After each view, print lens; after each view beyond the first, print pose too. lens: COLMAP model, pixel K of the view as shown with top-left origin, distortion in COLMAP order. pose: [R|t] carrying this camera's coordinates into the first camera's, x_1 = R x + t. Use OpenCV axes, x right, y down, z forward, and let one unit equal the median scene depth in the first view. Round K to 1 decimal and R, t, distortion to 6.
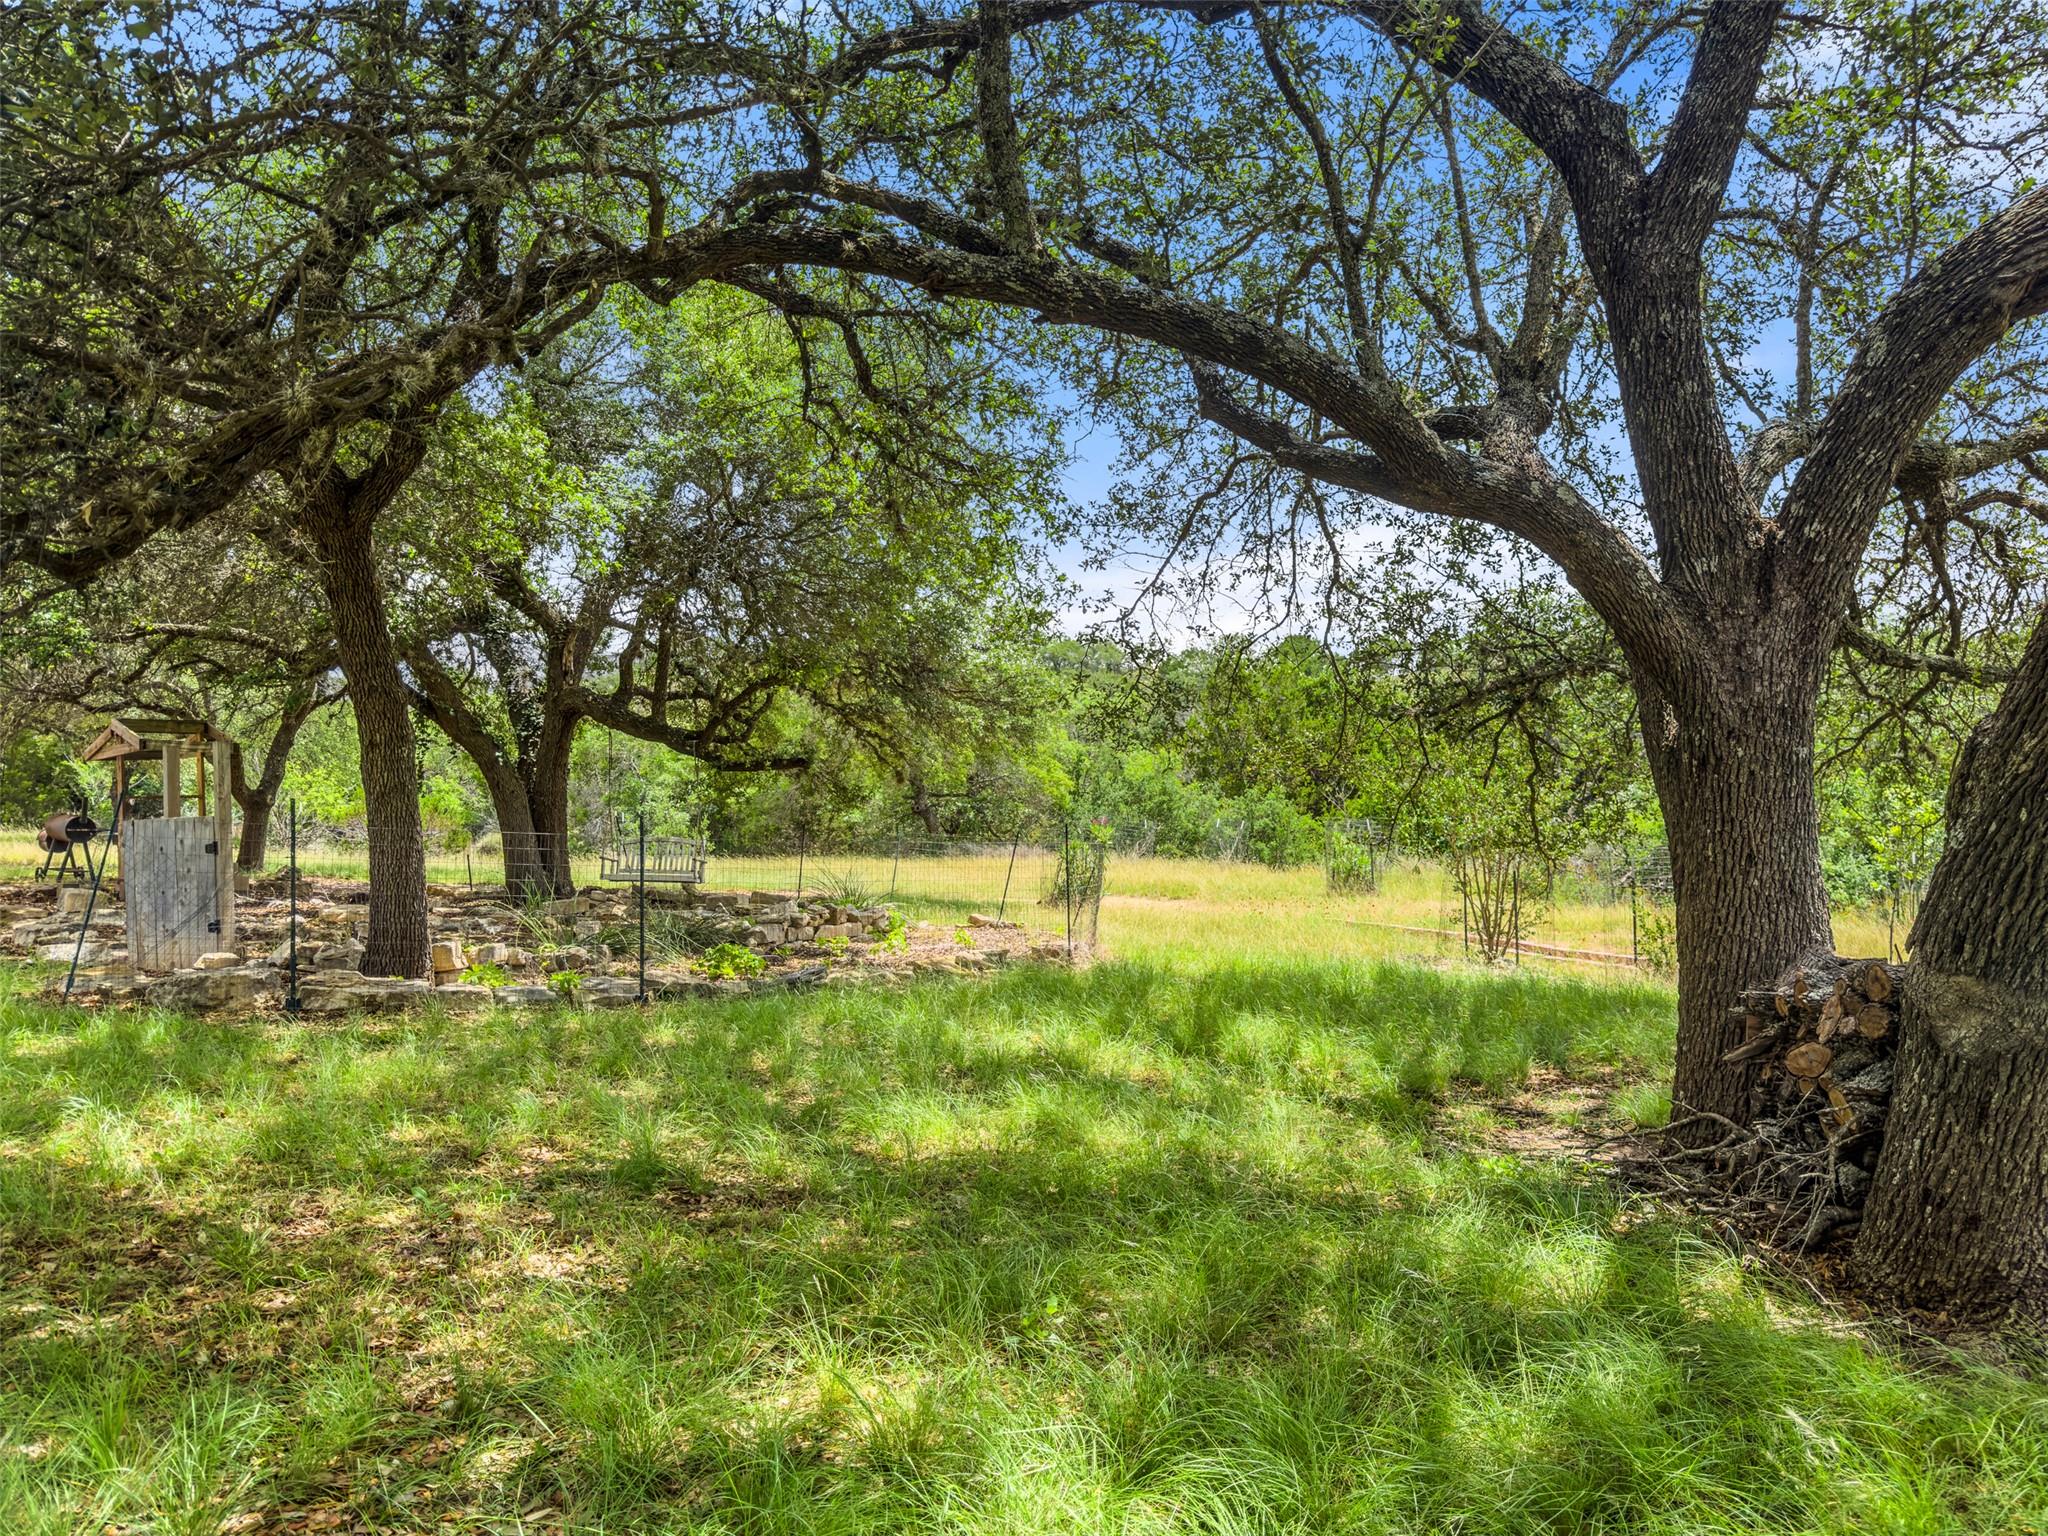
lens RADIAL K [[1486.1, 0, 1024.0], [0, 1486.1, 768.0], [0, 0, 1]] dist [0.004227, -0.001638]
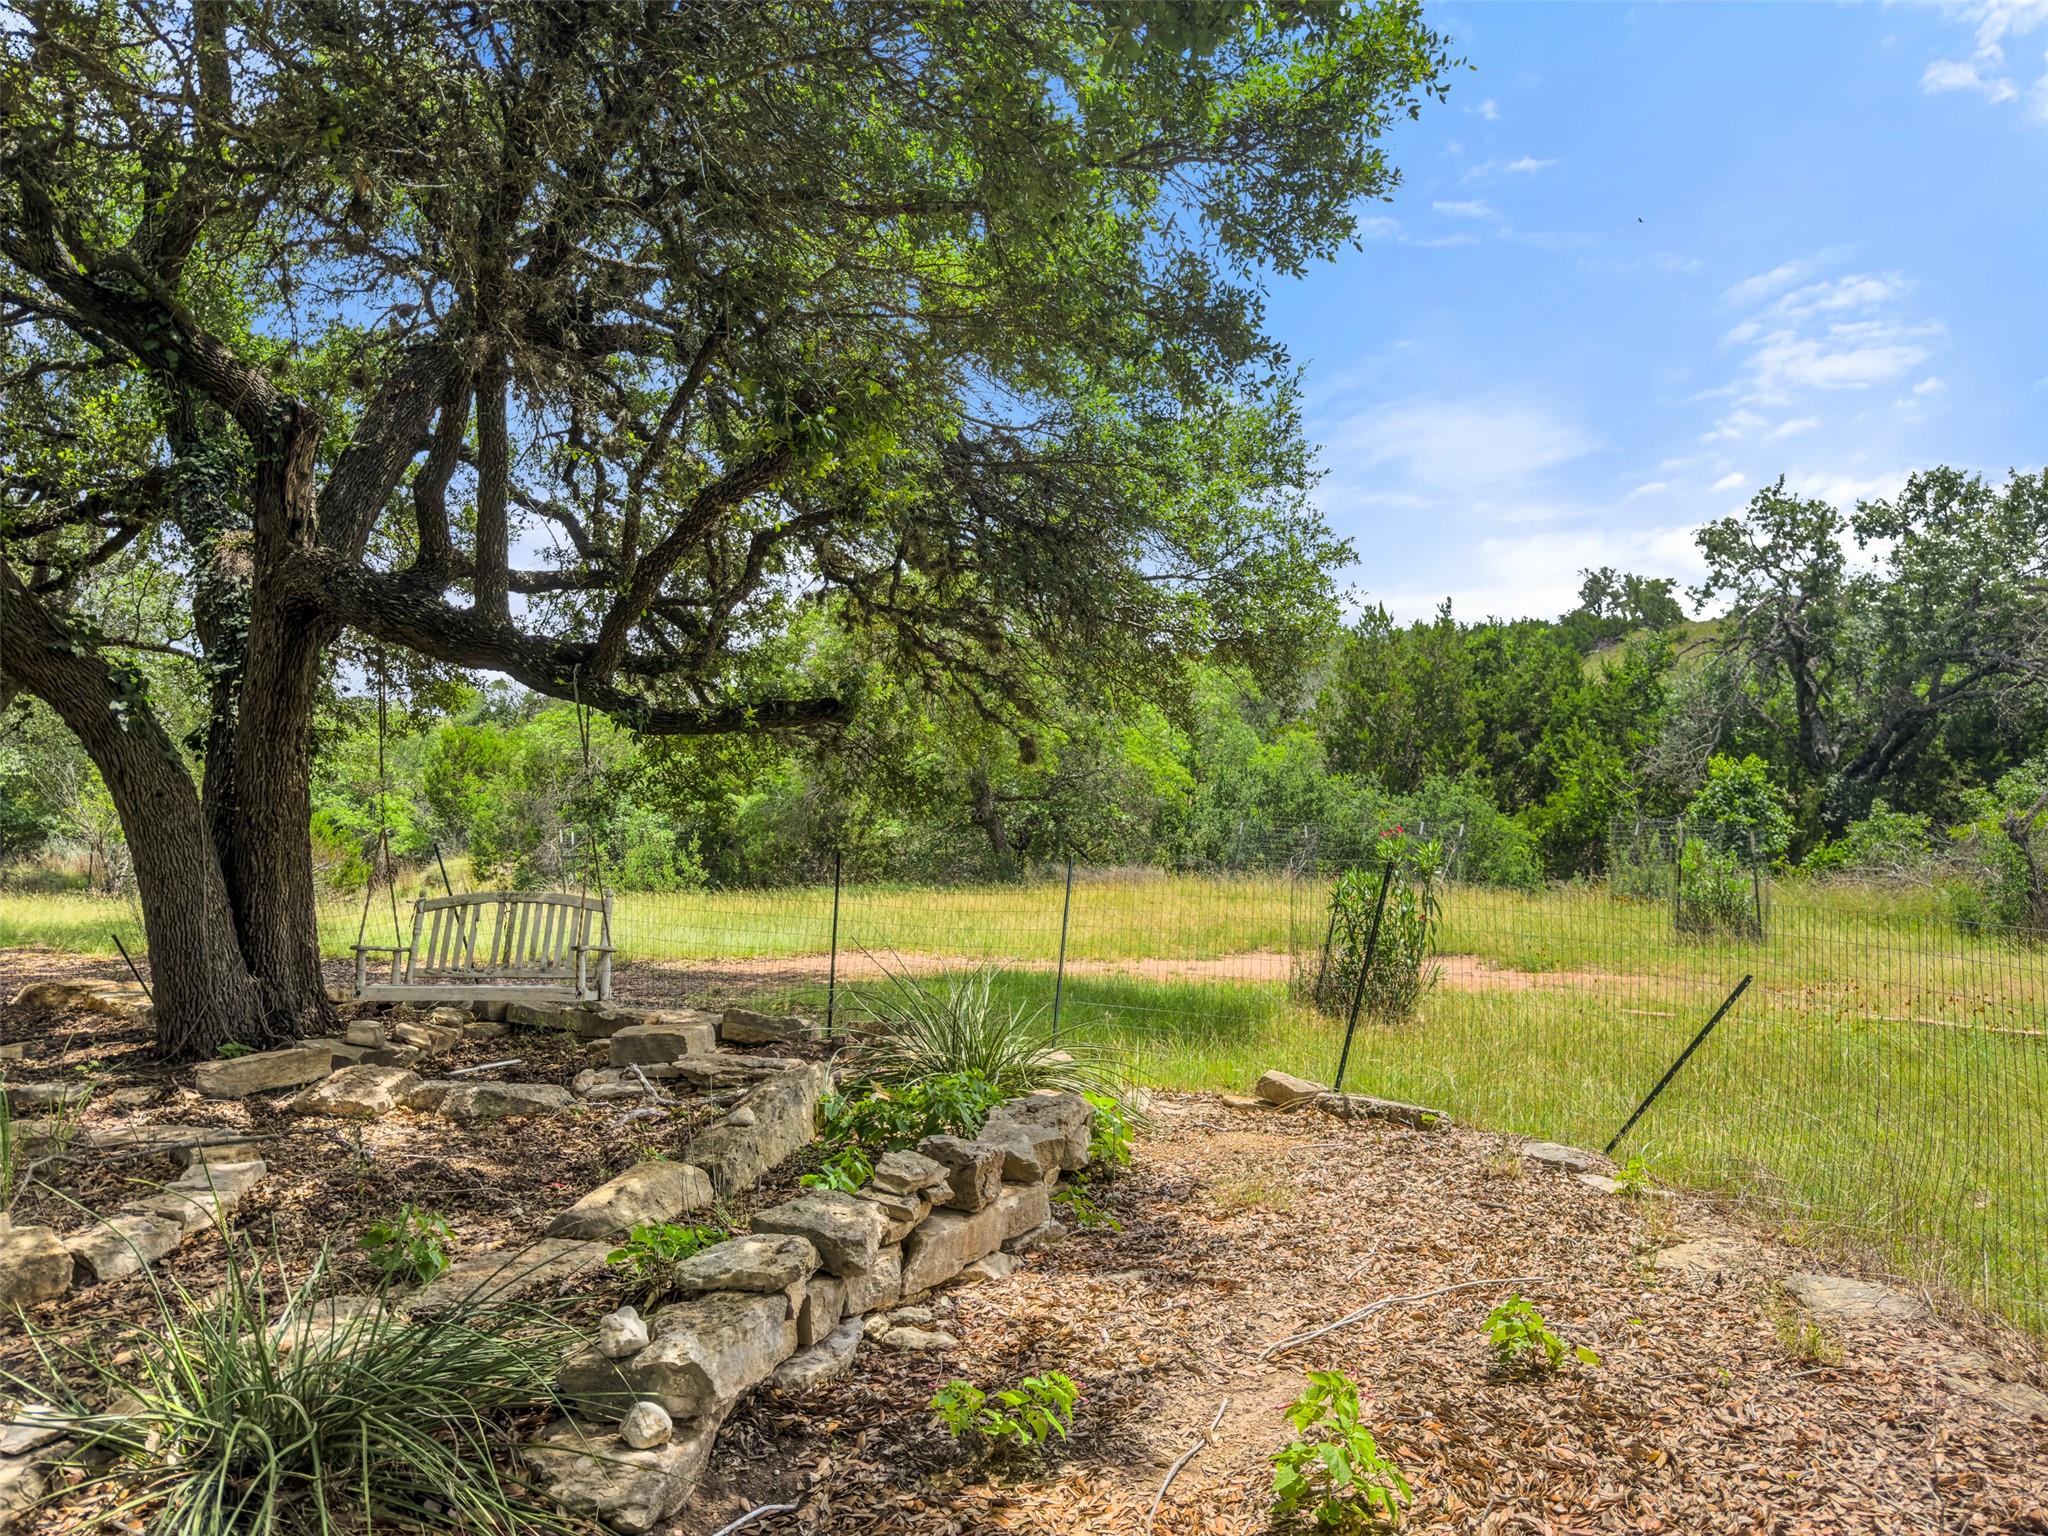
lens RADIAL K [[1430.6, 0, 1024.0], [0, 1430.6, 768.0], [0, 0, 1]] dist [-0.012350, -0.007179]
pose [[0.999725, -0.022911, -0.004998, -0.118227], [0.022878, 0.999716, -0.006659, 0.020856], [0.005149, 0.006543, 0.999965, 0.752725]]
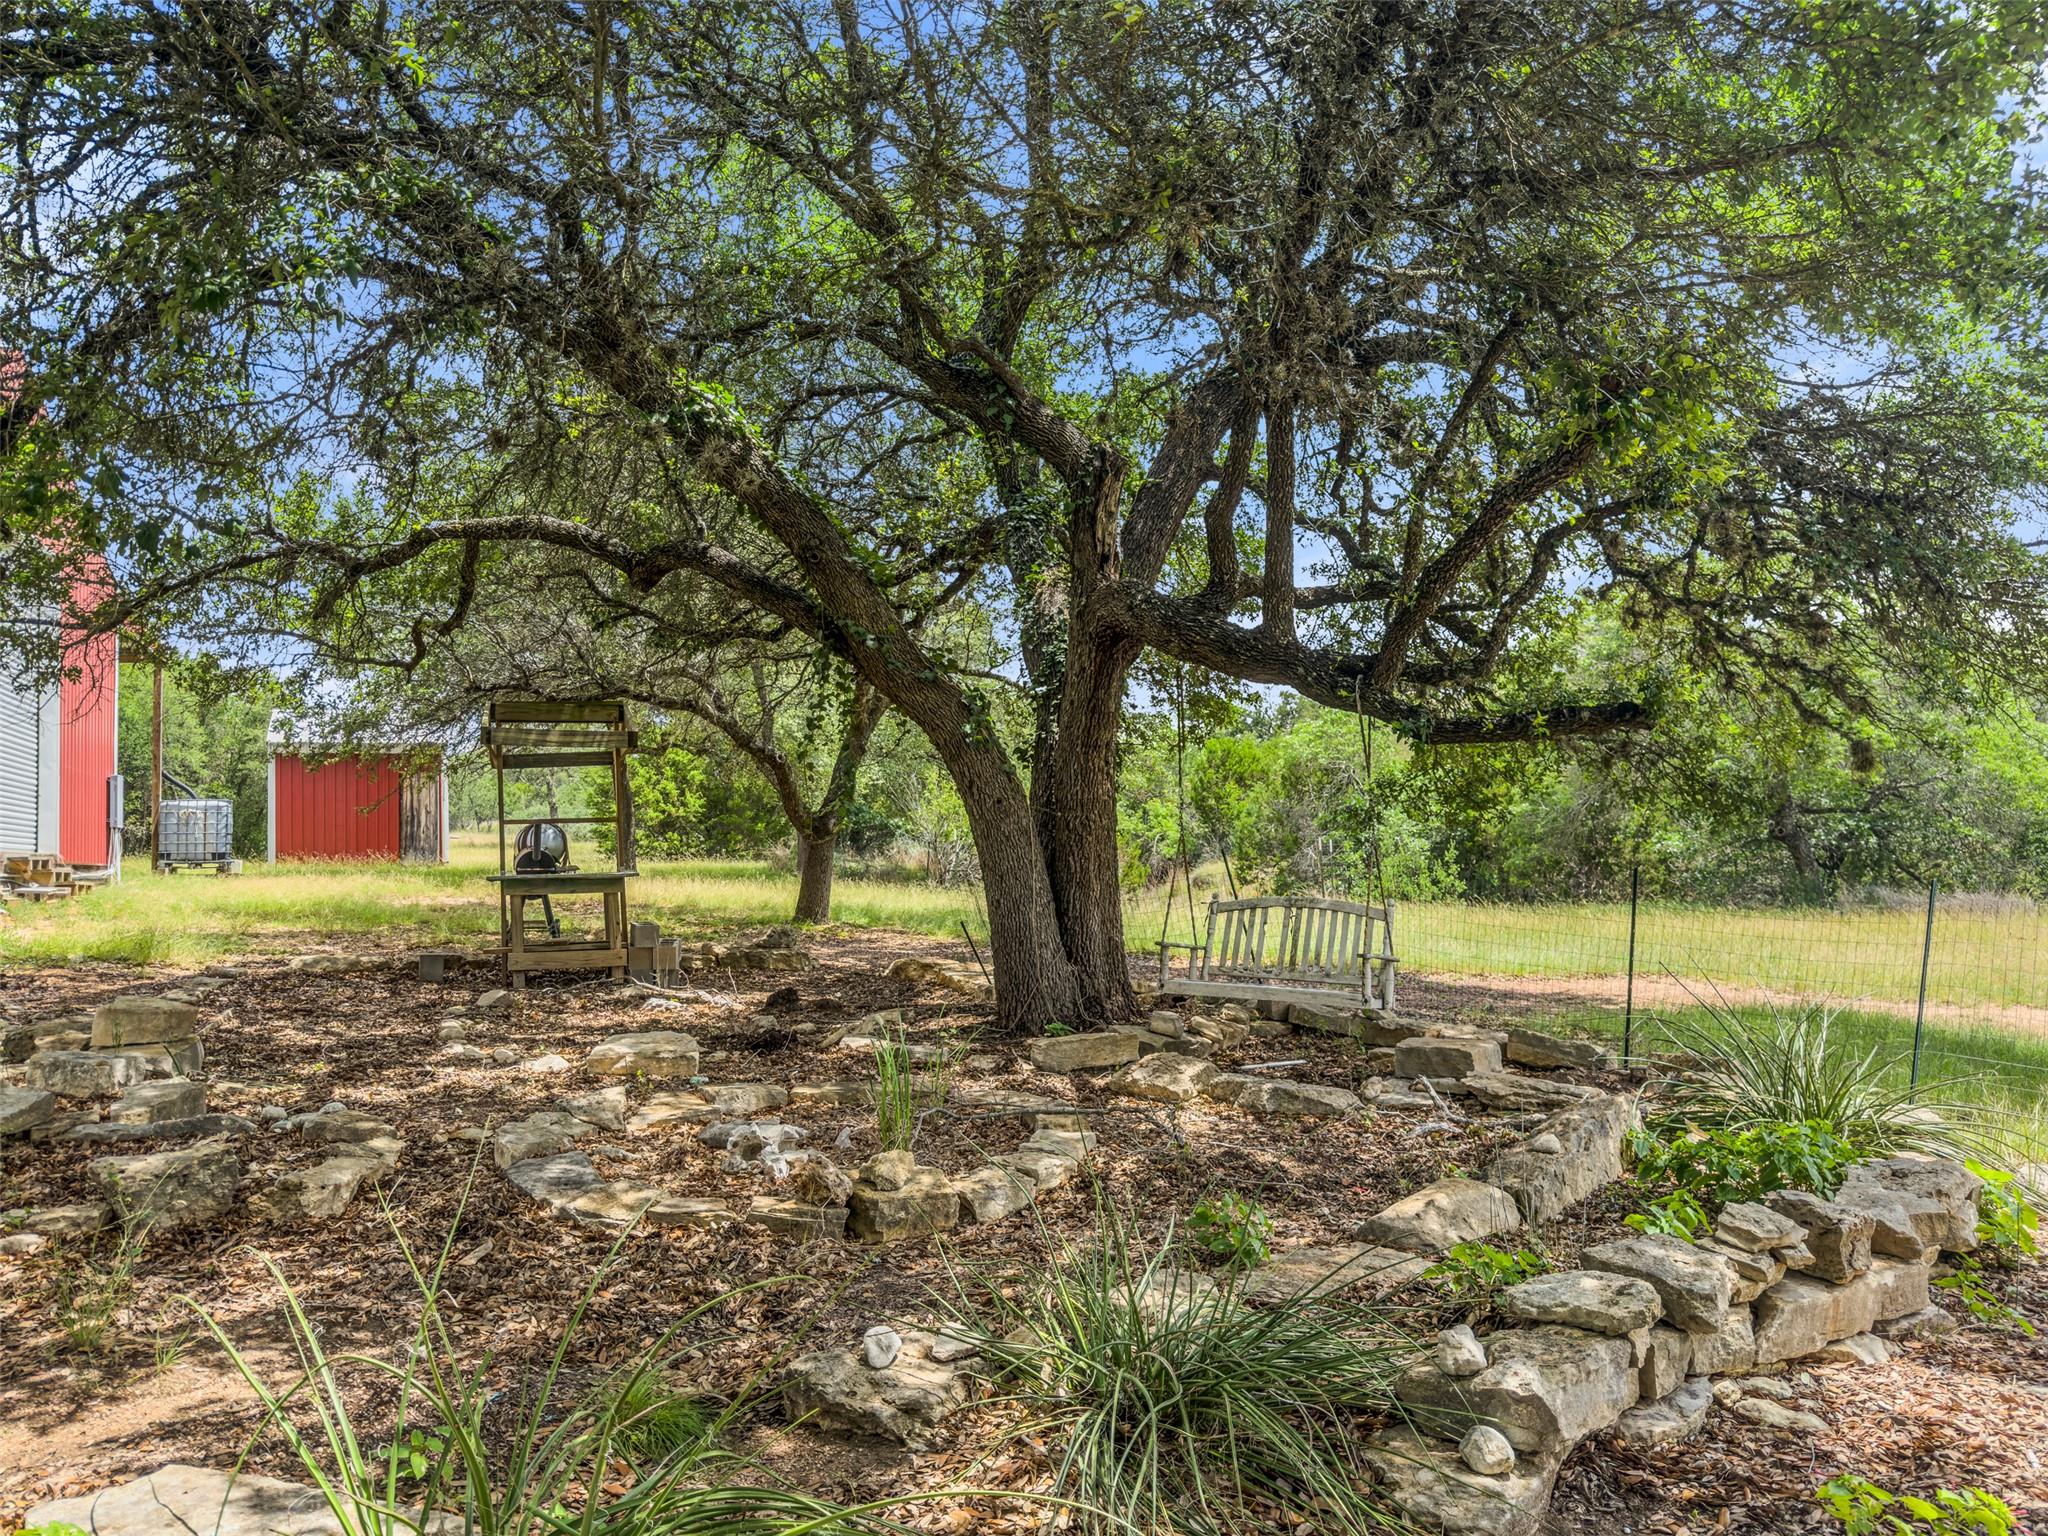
lens RADIAL K [[1439.6, 0, 1024.0], [0, 1439.6, 768.0], [0, 0, 1]] dist [-0.003408, -0.011343]
pose [[0.870868, -0.029250, -0.490646, -0.130551], [0.020231, 0.999515, -0.023677, 0.020144], [0.491100, 0.010693, 0.871037, 0.748613]]
